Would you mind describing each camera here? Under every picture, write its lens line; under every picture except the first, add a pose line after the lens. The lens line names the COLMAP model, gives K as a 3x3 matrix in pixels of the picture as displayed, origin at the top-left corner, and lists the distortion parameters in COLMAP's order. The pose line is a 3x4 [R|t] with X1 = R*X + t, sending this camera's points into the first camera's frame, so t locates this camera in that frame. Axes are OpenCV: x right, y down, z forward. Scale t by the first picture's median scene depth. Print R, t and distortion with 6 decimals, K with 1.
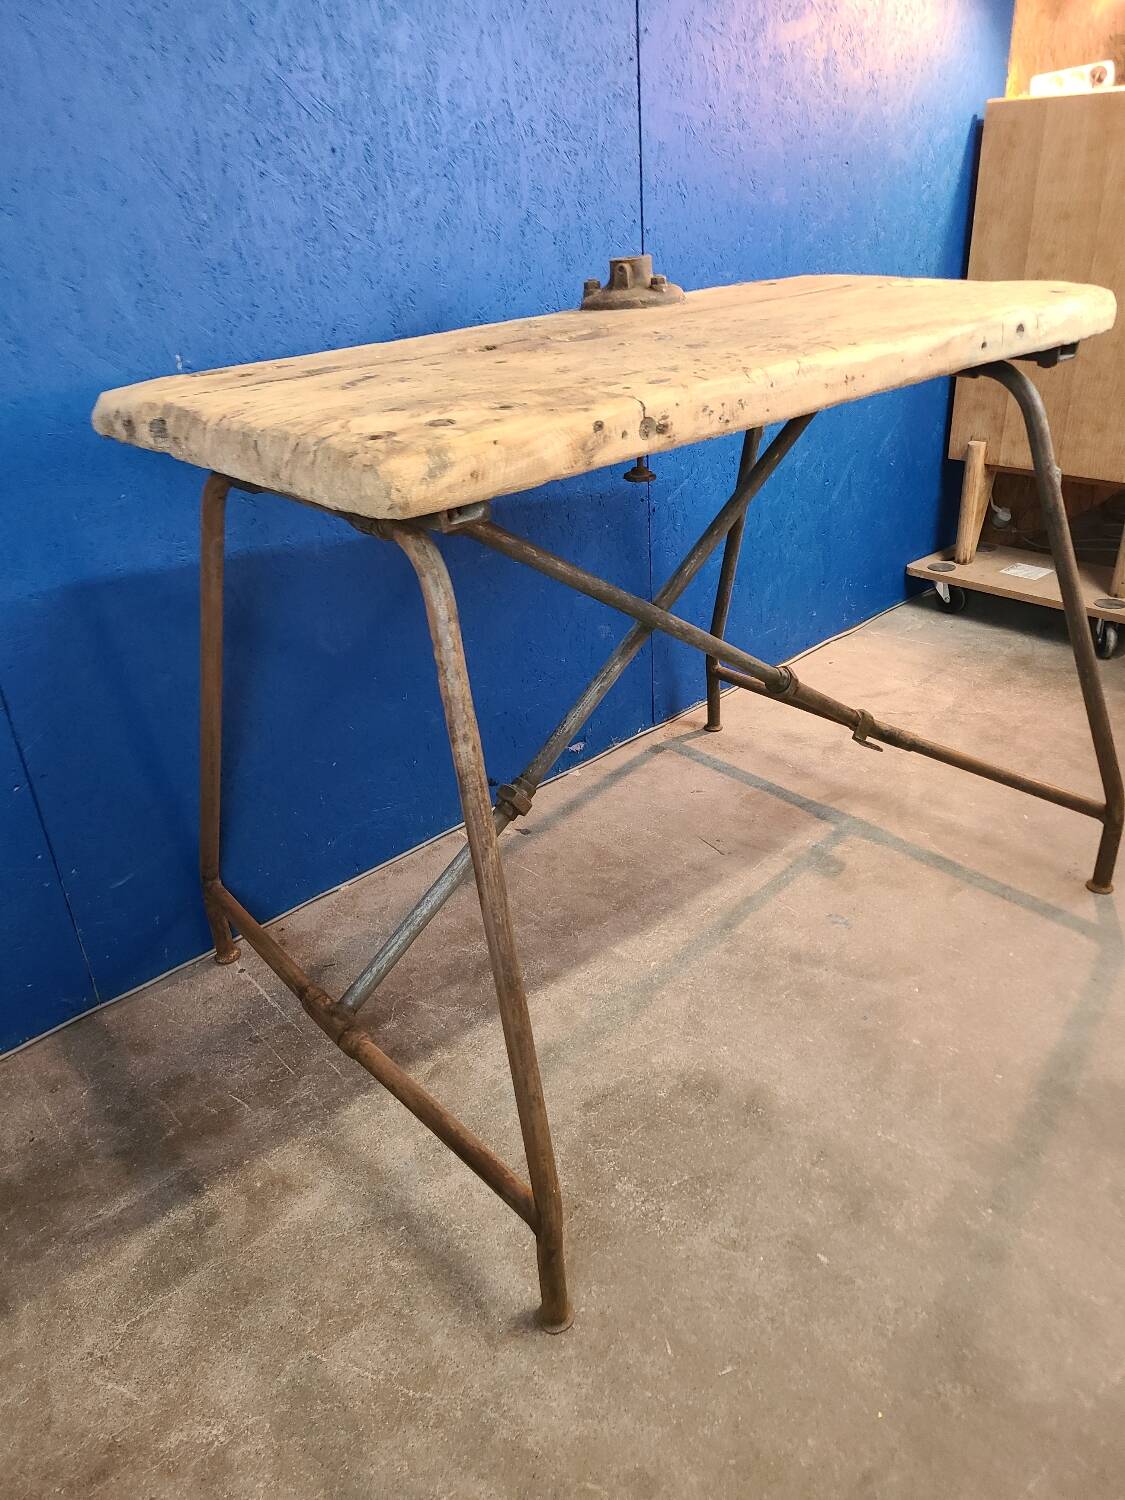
lens RADIAL K [[1122.9, 0, 550.9], [0, 1122.9, 744.9], [0, 0, 1]] dist [0.058655, -0.045388]
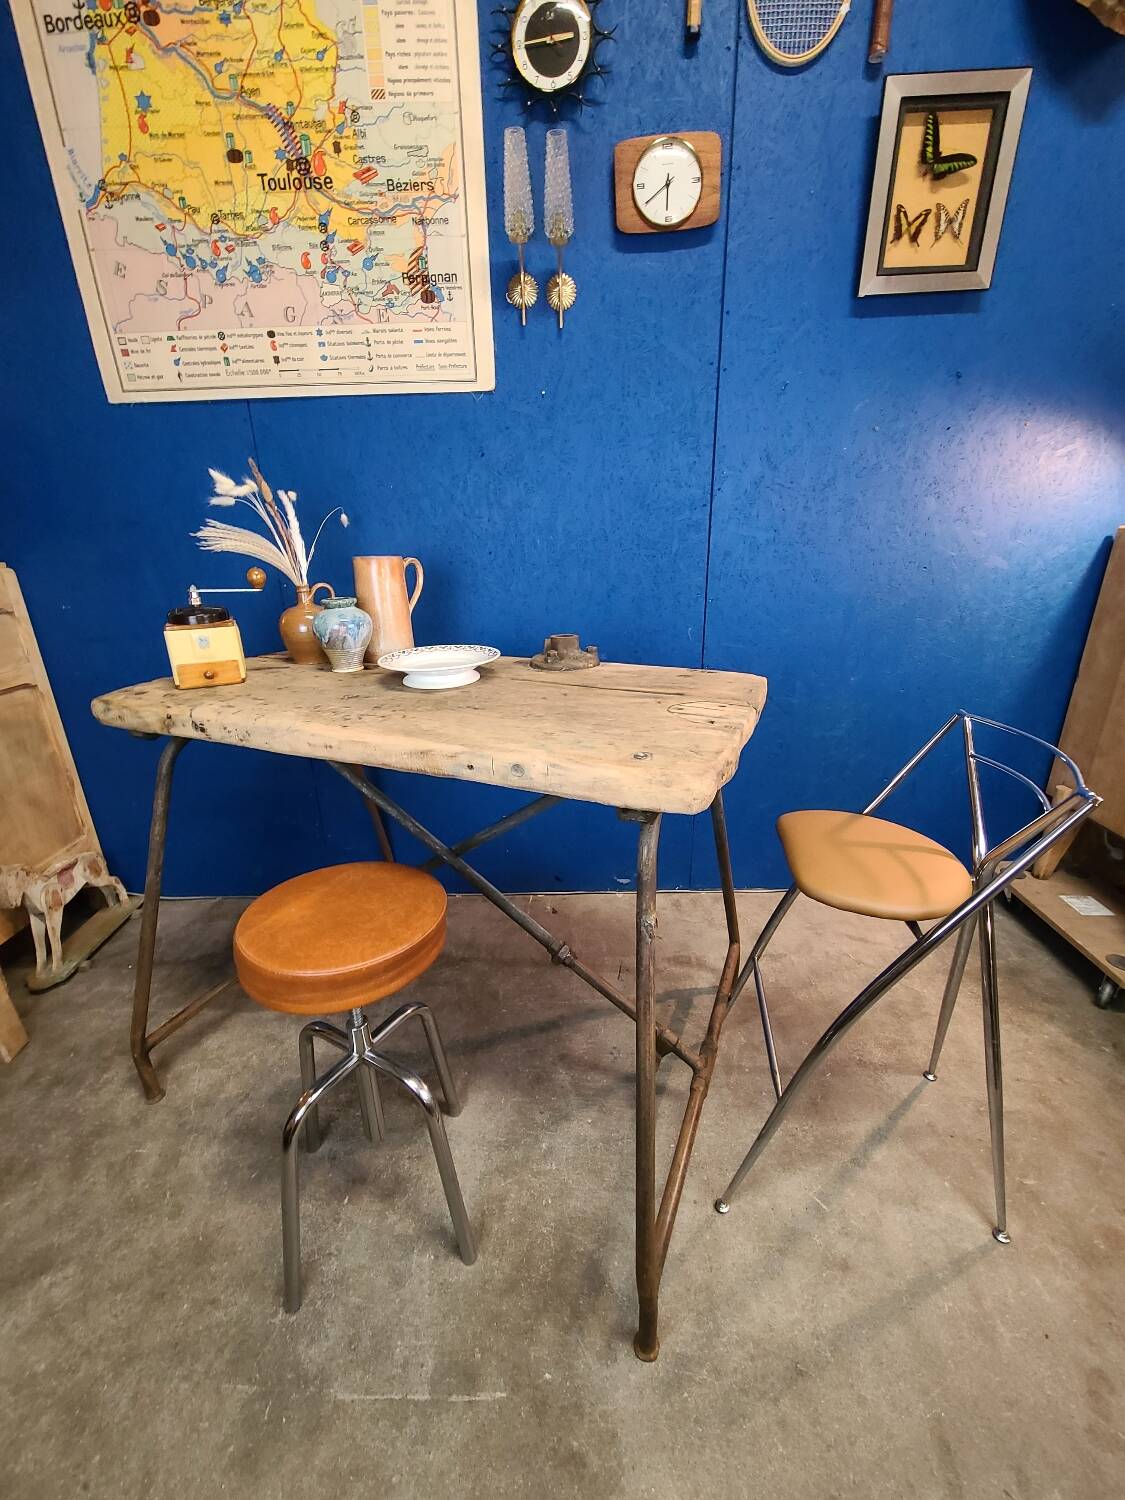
lens RADIAL K [[609.9, 0, 556.6], [0, 609.9, 753.4], [0, 0, 1]] dist [-0.002361, 0.000955]
pose [[0.720487, 0.277573, -0.635493, 0.687898], [-0.331752, 0.942694, 0.035631, -0.255951], [0.608966, 0.185154, 0.771284, 0.285836]]
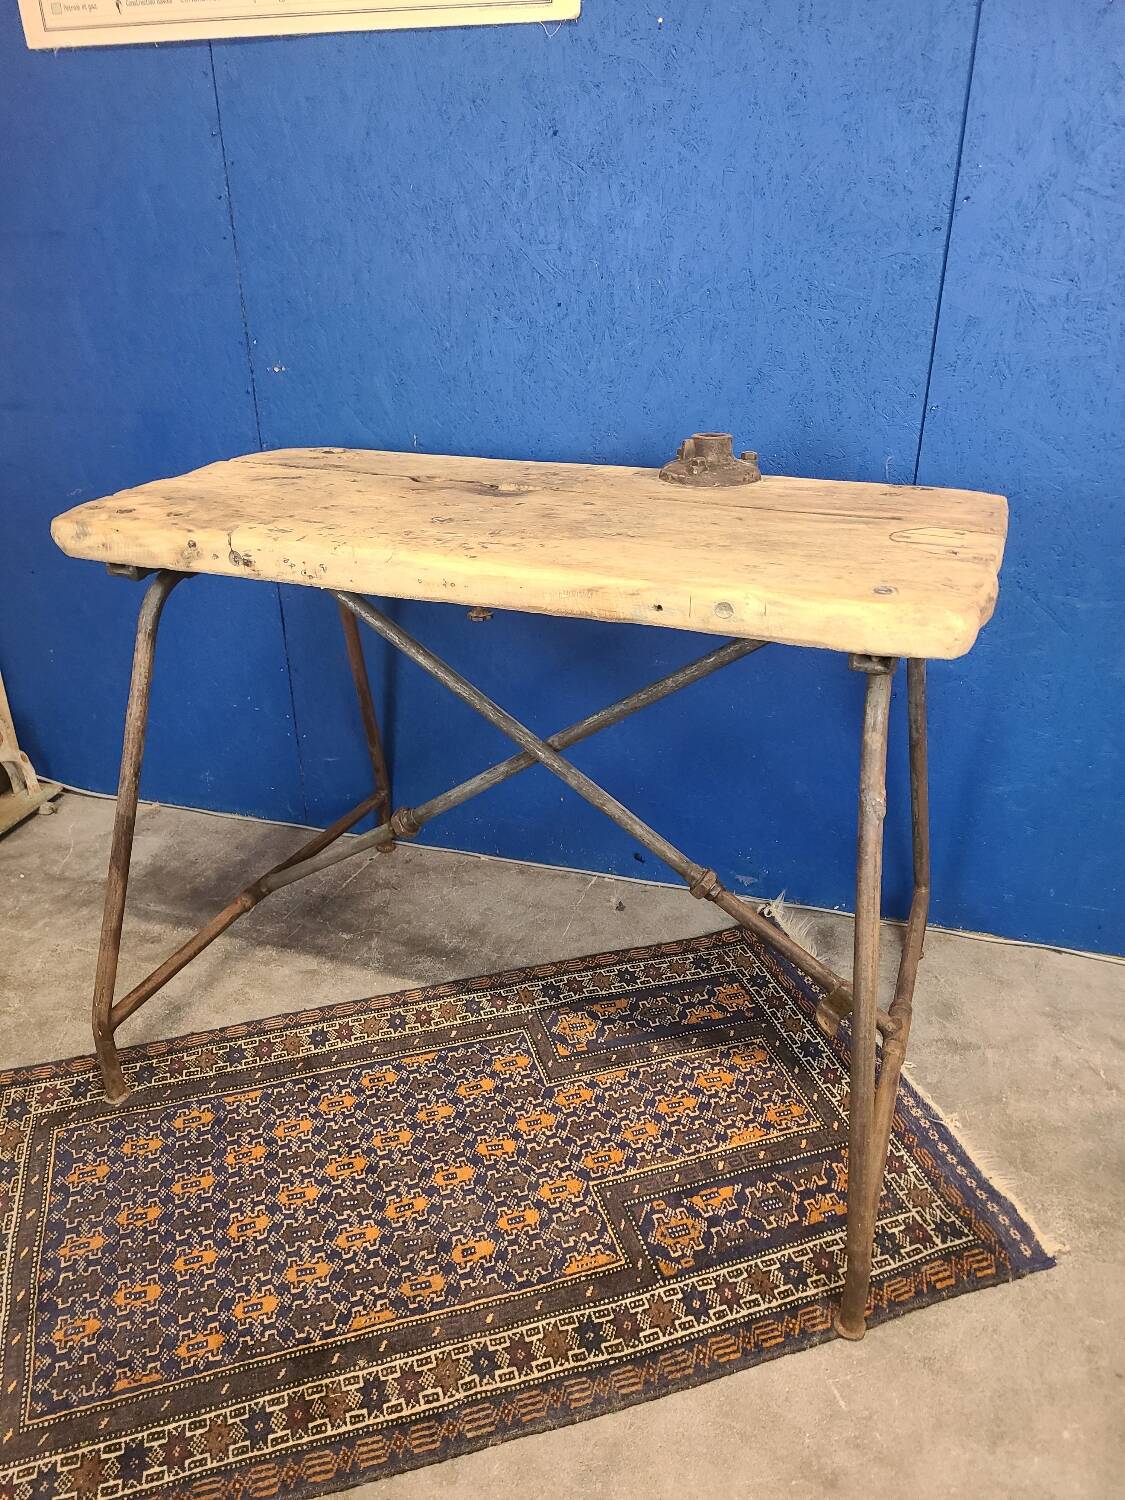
lens RADIAL K [[1122.9, 0, 554.0], [0, 1122.9, 759.2], [0, 0, 1]] dist [0.058655, -0.045388]
pose [[0.486685, 0.431345, -0.759657, 0.943199], [-0.414705, 0.879441, 0.233673, -0.368002], [0.768867, 0.201309, 0.606892, 0.343368]]
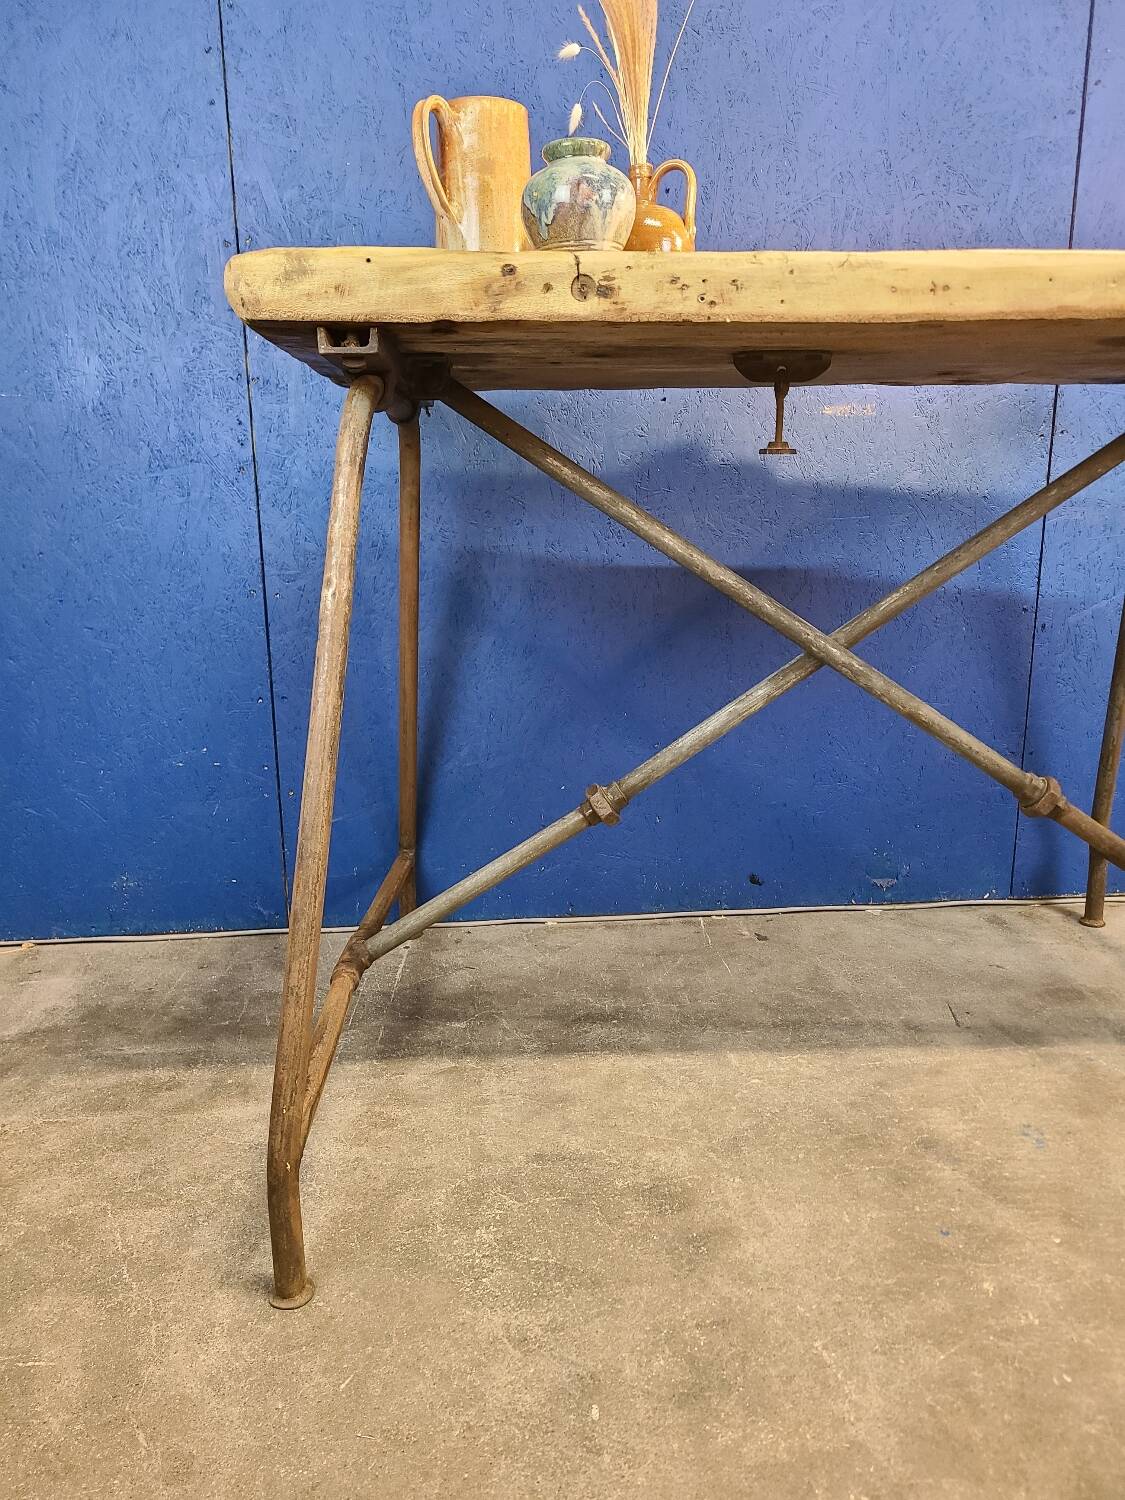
lens RADIAL K [[1122.9, 0, 567.6], [0, 1122.9, 757.4], [0, 0, 1]] dist [0.058655, -0.045388]
pose [[0.789416, 0.195672, -0.581838, 0.446986], [-0.314665, 0.942825, -0.109854, 0.117341], [0.527076, 0.269804, 0.805851, 0.240024]]
